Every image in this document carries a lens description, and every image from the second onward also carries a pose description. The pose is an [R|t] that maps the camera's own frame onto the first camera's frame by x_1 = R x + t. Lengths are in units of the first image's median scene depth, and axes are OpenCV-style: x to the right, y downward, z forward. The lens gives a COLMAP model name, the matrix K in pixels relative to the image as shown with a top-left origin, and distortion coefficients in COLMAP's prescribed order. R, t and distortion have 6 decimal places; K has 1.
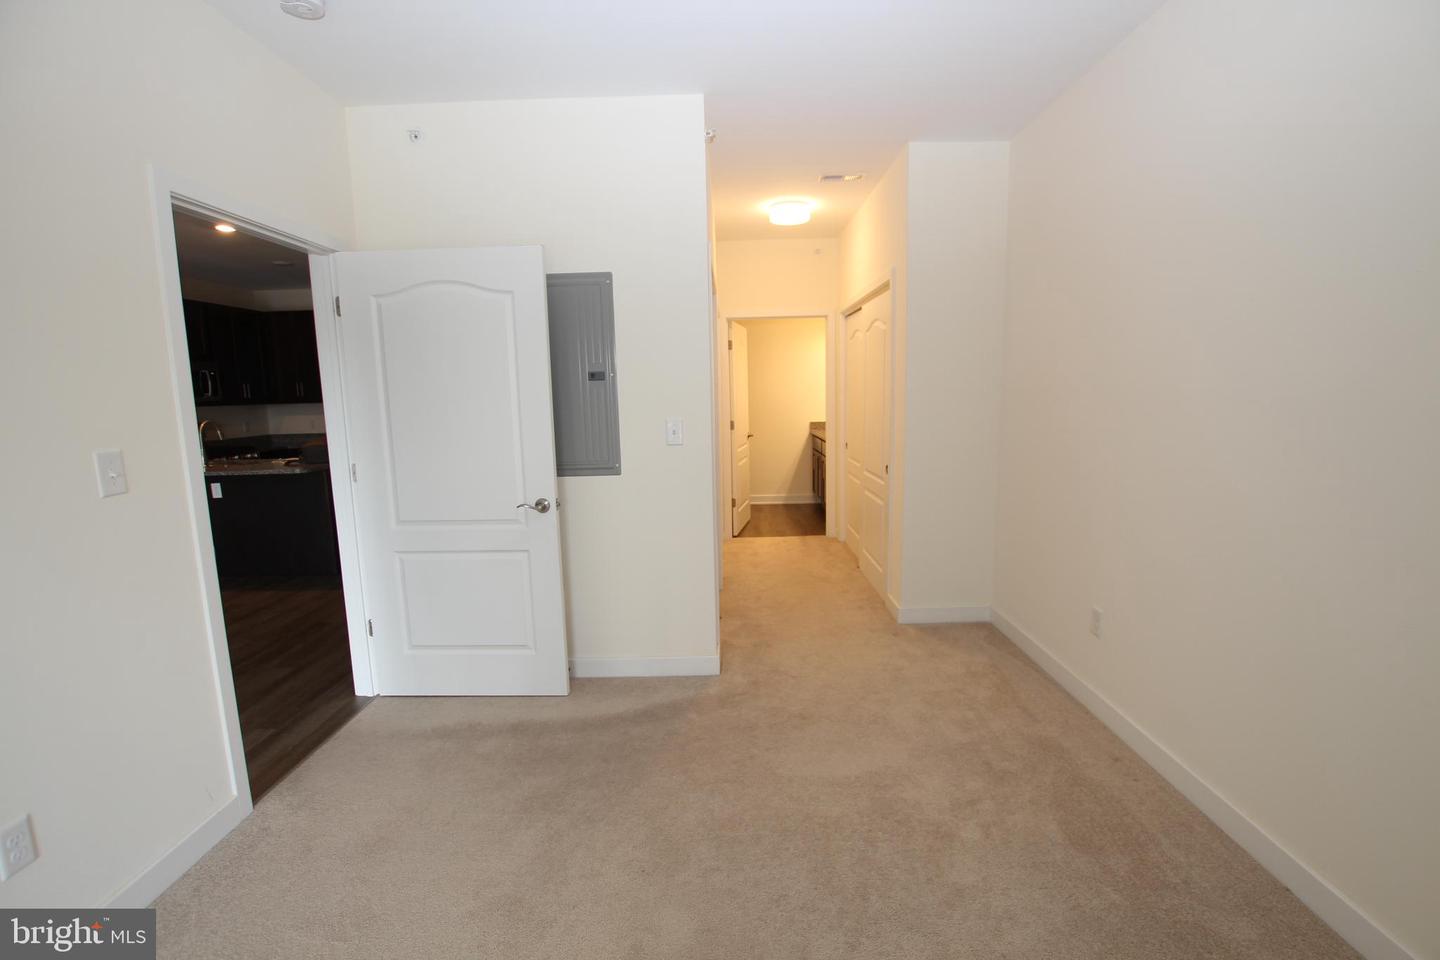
lens RADIAL K [[637.9, 0, 720.0], [0, 637.9, 480.0], [0, 0, 1]] dist [-0.000076, -0.000004]
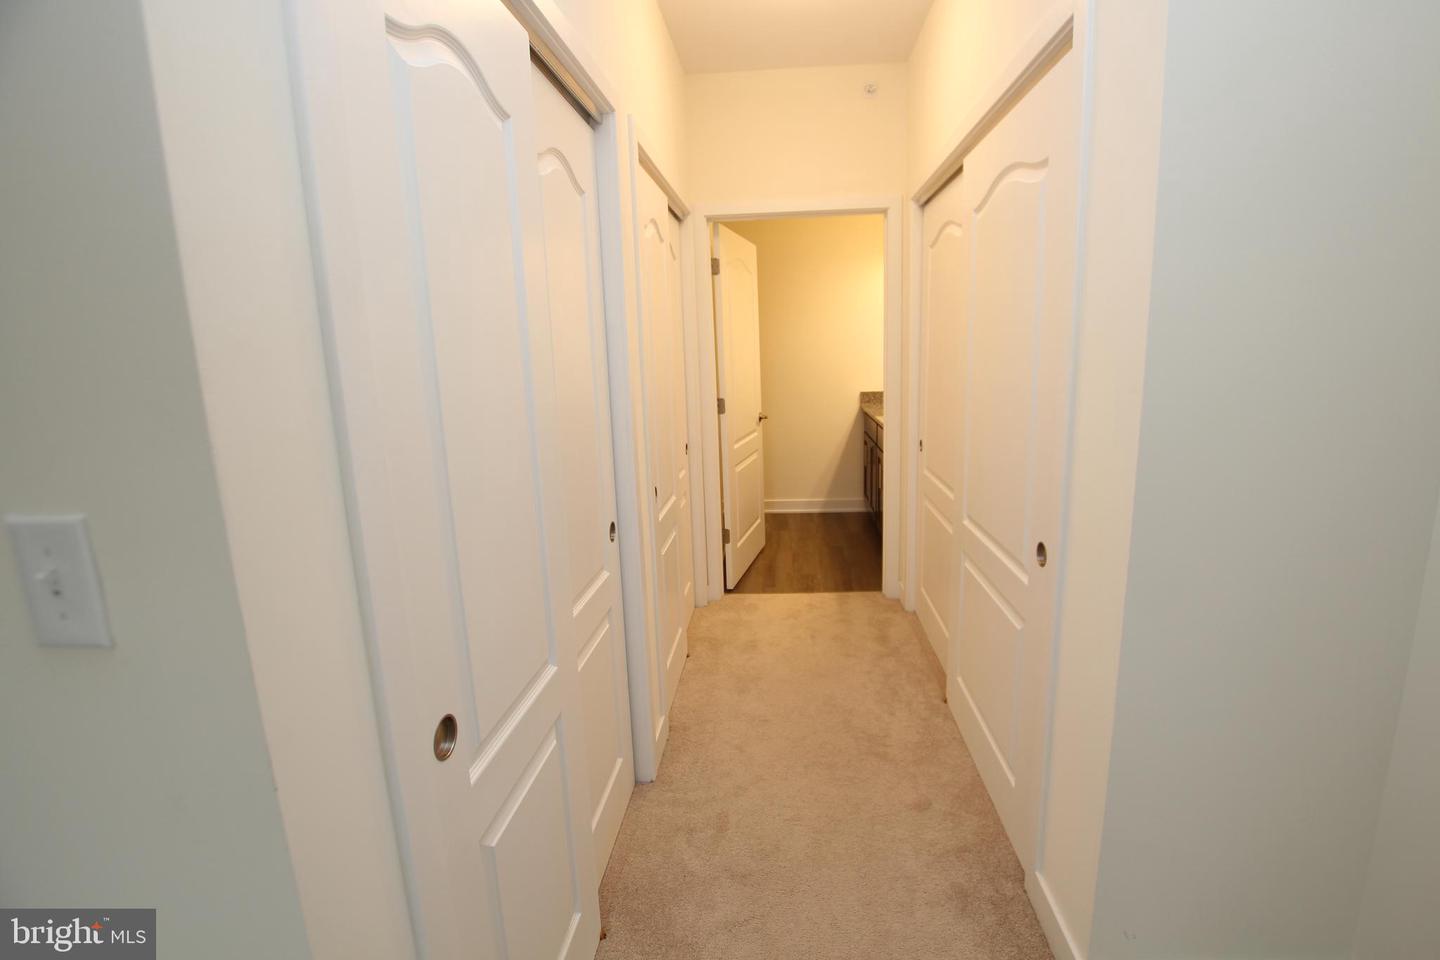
lens RADIAL K [[828.3, 0, 720.0], [0, 828.3, 480.0], [0, 0, 1]] dist [-0.087882, -0.000021]
pose [[0.999514, 0.005863, -0.030632, 0.036261], [-0.005197, 0.999749, 0.021801, -0.030411], [0.030752, -0.021632, 0.999293, 0.219578]]
